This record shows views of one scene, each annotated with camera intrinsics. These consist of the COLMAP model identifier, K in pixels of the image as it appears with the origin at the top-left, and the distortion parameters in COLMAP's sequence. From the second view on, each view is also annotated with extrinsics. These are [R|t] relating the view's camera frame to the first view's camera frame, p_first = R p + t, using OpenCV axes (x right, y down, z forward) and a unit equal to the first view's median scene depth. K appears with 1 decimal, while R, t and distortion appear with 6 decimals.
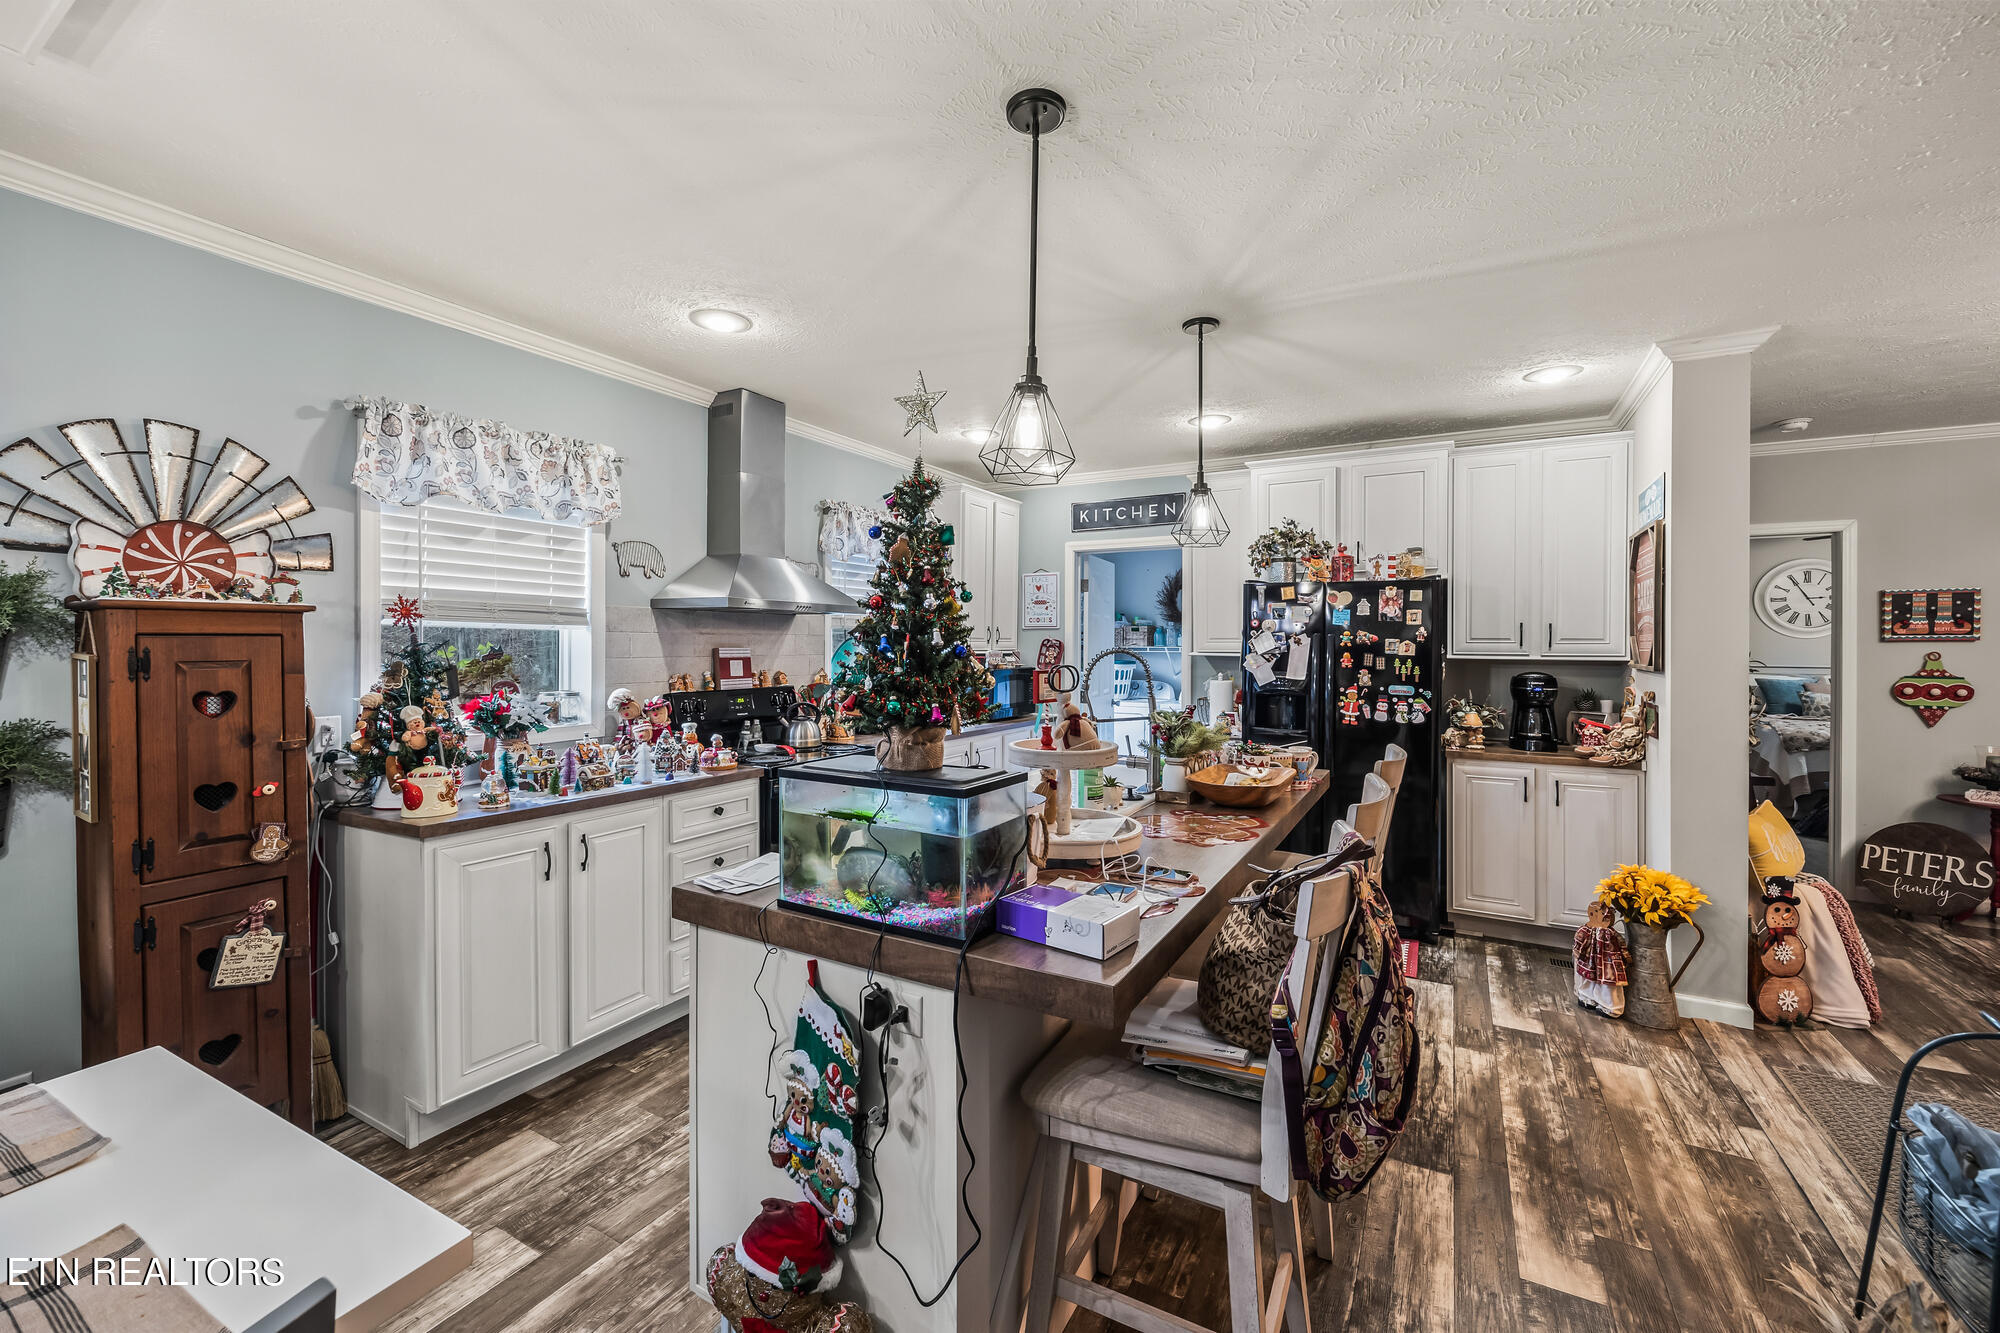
lens RADIAL K [[801.5, 0, 996.5], [0, 801.5, 650.5], [0, 0, 1]] dist [-0.002852, -0.000250]
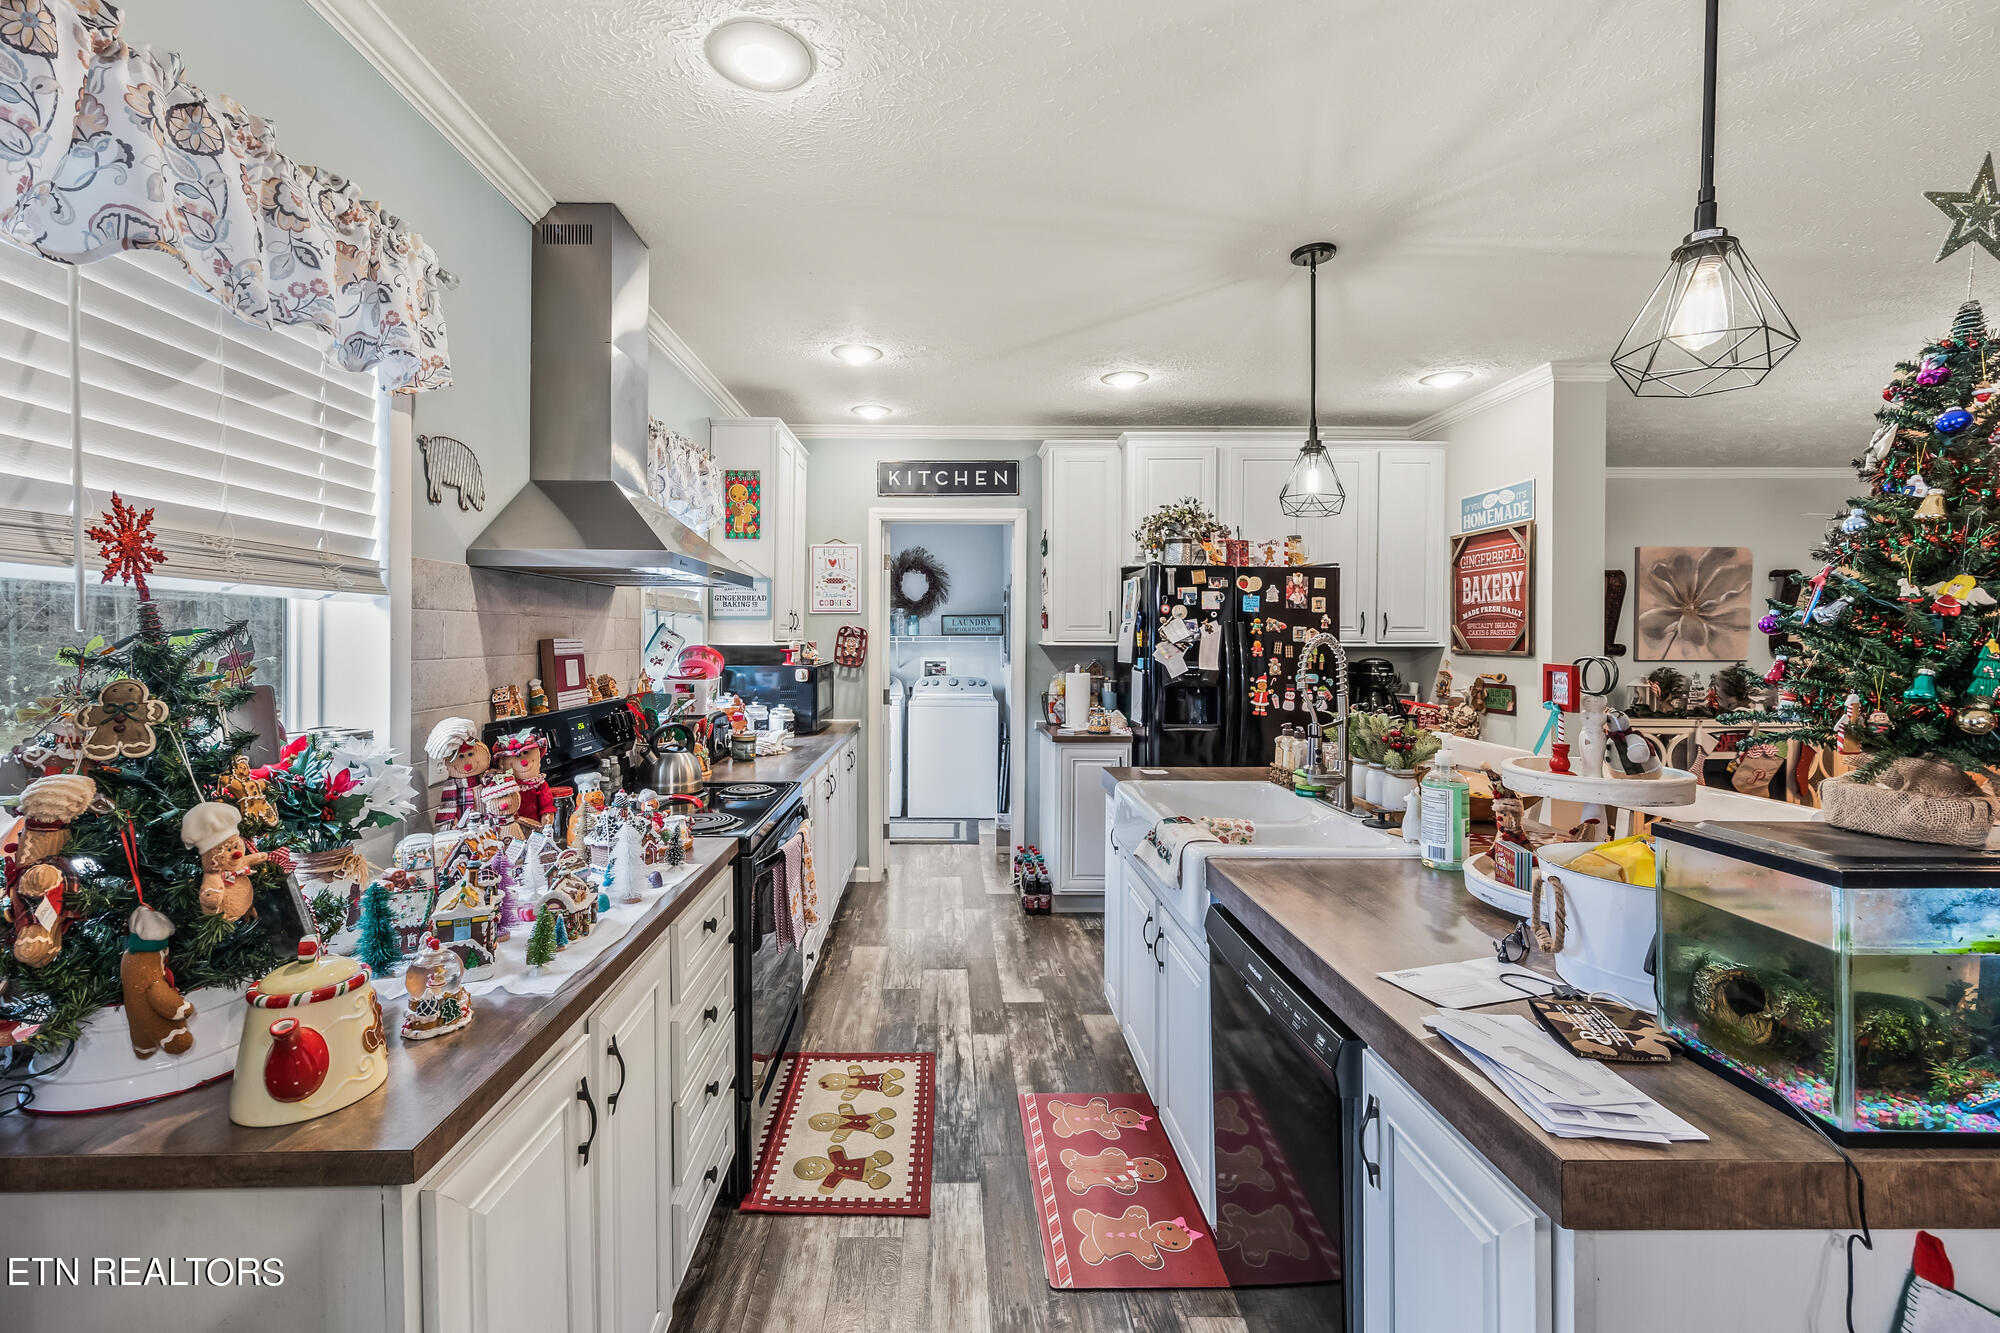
lens RADIAL K [[844.8, 0, 951.3], [0, 844.8, 633.9], [0, 0, 1]] dist [-0.000257, -0.000586]
pose [[0.867526, -0.001823, 0.497389, -0.395587], [0.005811, 0.999962, -0.006471, -0.001173], [-0.497358, 0.008504, 0.867504, 0.316192]]
